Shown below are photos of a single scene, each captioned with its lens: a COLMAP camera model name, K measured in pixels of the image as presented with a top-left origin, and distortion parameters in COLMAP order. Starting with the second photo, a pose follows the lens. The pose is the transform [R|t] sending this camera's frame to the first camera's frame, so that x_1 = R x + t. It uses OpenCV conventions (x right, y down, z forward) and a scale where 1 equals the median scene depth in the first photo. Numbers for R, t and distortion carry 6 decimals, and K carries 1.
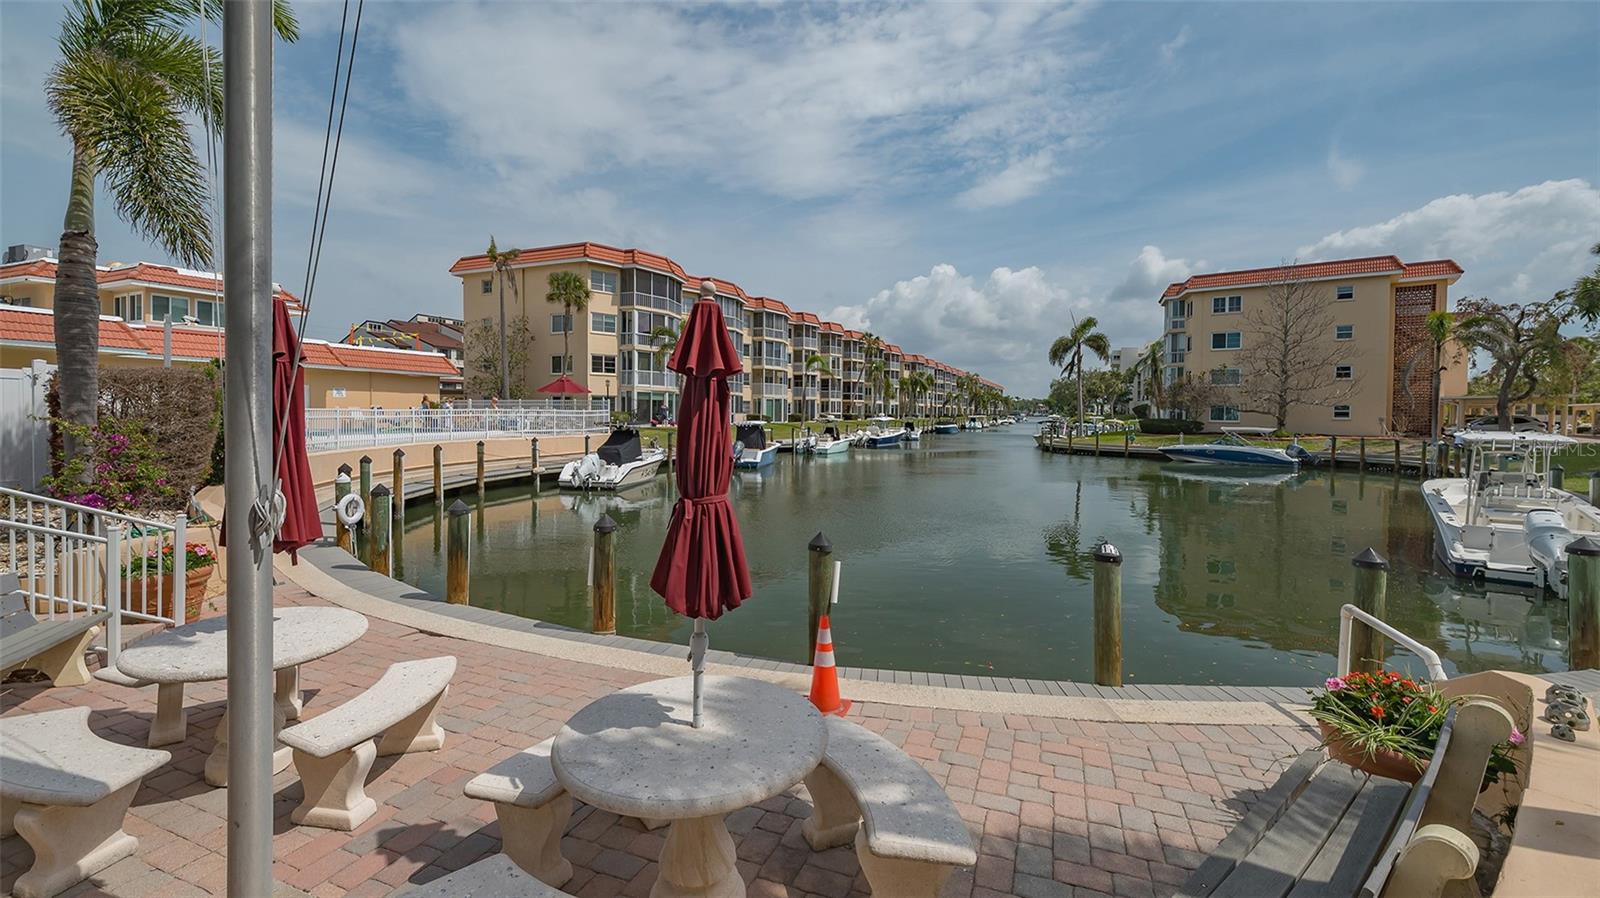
lens RADIAL K [[675.8, 0, 799.7], [0, 675.8, 417.2], [0, 0, 1]] dist [-0.000756, 0.000023]
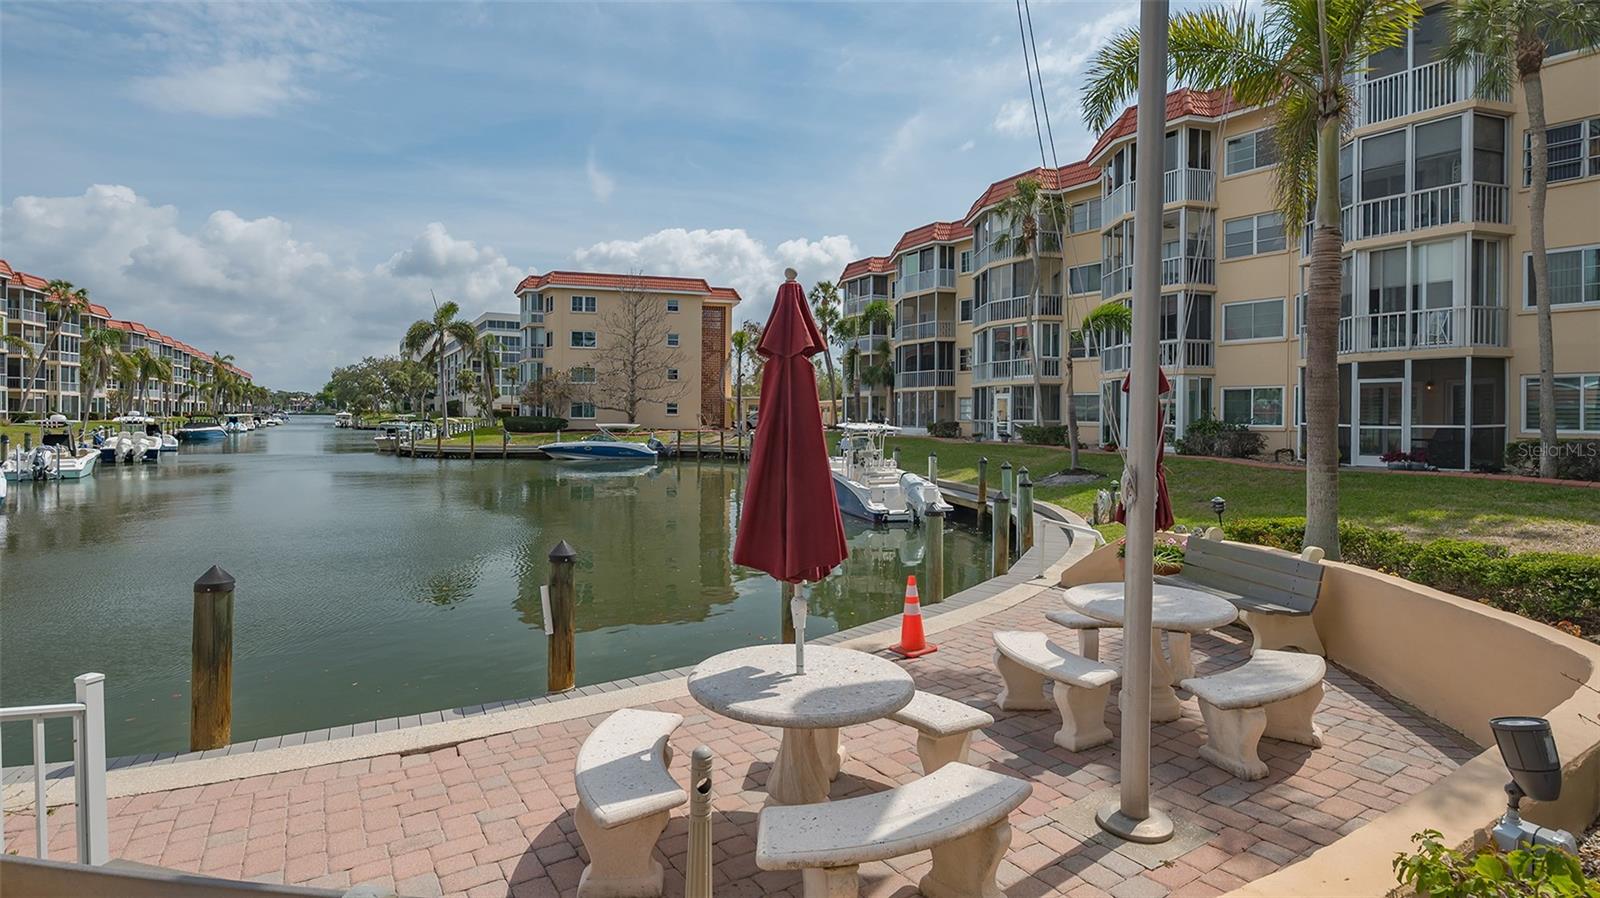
lens RADIAL K [[794.8, 0, 800.5], [0, 794.8, 456.6], [0, 0, 1]] dist [0.001082, -0.000788]
pose [[0.560997, -0.050707, 0.826264, -0.175100], [0.006098, 0.998348, 0.057128, -0.002651], [-0.827796, -0.027010, 0.560379, 0.045576]]
